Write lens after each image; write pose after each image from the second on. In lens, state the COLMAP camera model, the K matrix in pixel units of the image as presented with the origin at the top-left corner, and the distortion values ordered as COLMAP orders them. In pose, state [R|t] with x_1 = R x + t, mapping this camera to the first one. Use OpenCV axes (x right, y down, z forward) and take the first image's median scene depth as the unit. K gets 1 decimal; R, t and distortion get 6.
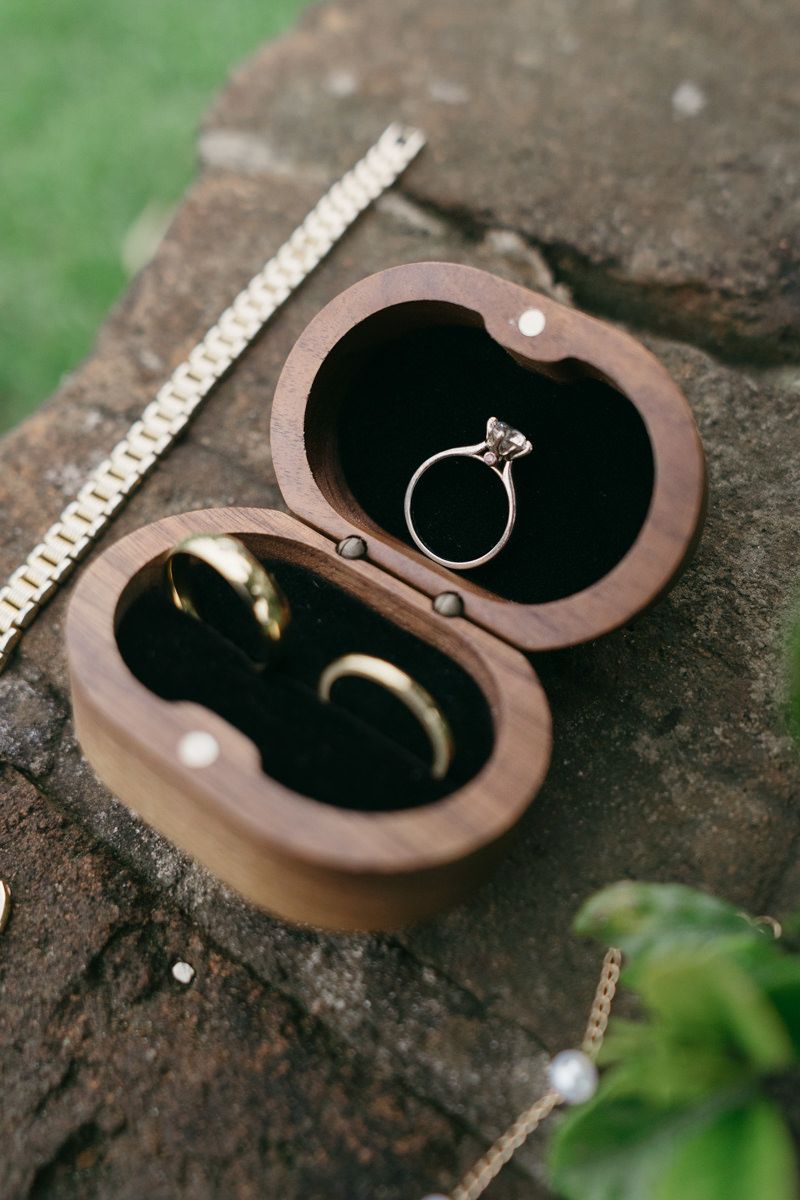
lens RADIAL K [[934.9, 0, 393.0], [0, 934.9, 559.7], [0, 0, 1]] dist [-0.107744, 0.067043]
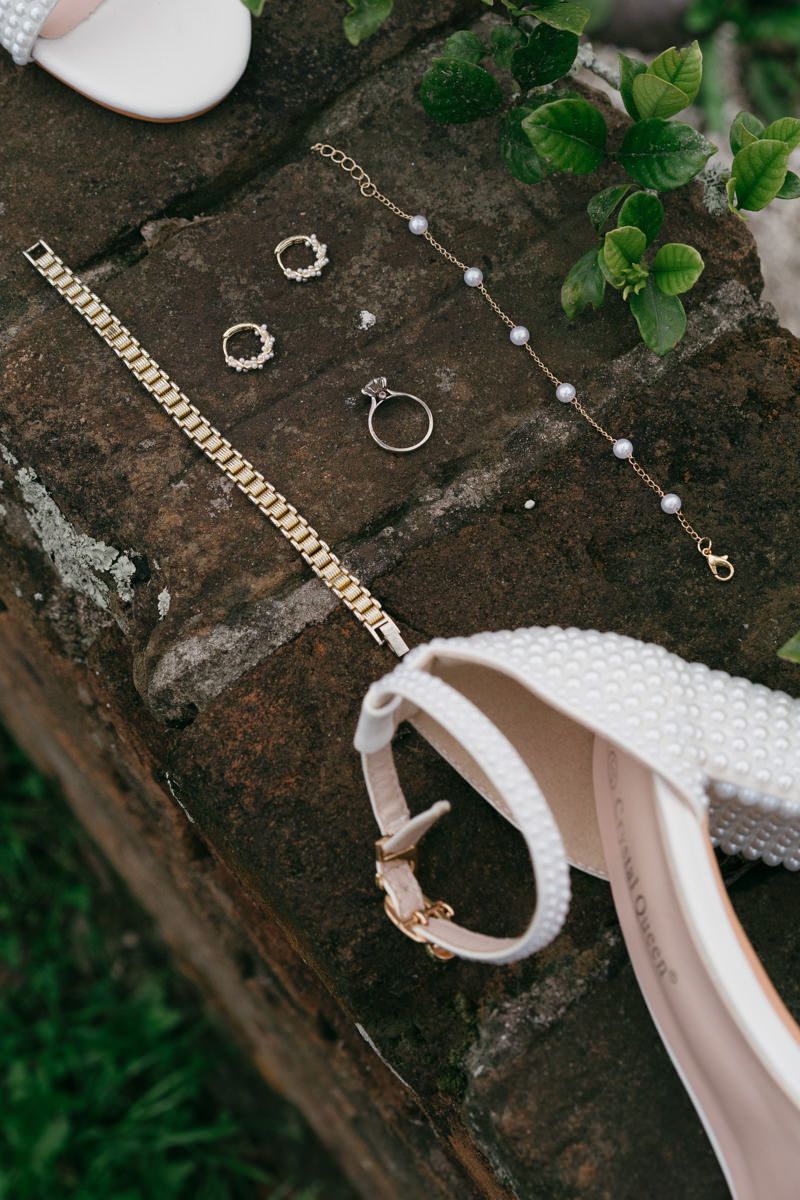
lens RADIAL K [[2161.5, 0, 402.5], [0, 2161.5, 636.5], [0, 0, 1]] dist [0.018026, -0.123464]
pose [[0.300482, -0.824052, 0.480259, -2.458310], [0.835607, 0.470214, 0.284005, -0.854077], [-0.459860, 0.315969, 0.829875, -2.342299]]
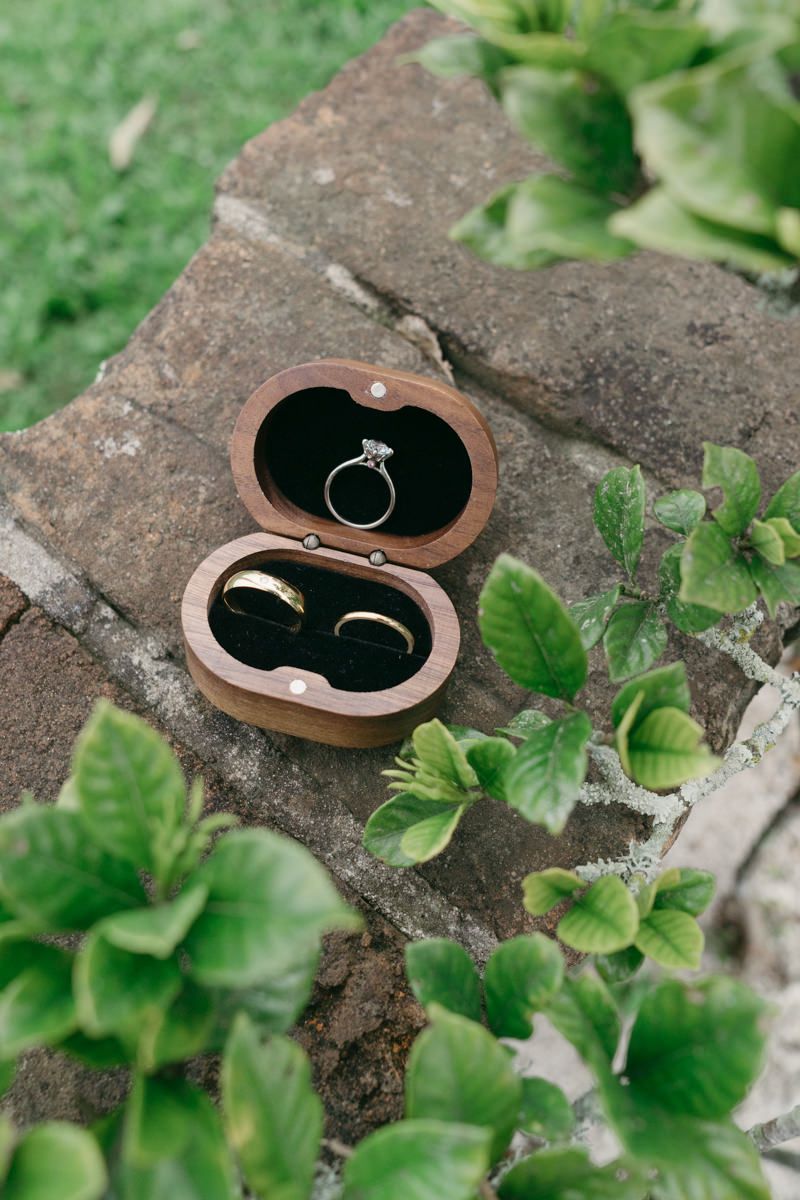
lens RADIAL K [[924.4, 0, 400.0], [0, 924.4, 600.0], [0, 0, 1]] dist [-0.083147, 0.003661]
pose [[0.987036, 0.134213, 0.088016, 0.032437], [-0.144656, 0.981480, 0.125587, -0.112082], [-0.069530, -0.136690, 0.988171, -0.649474]]
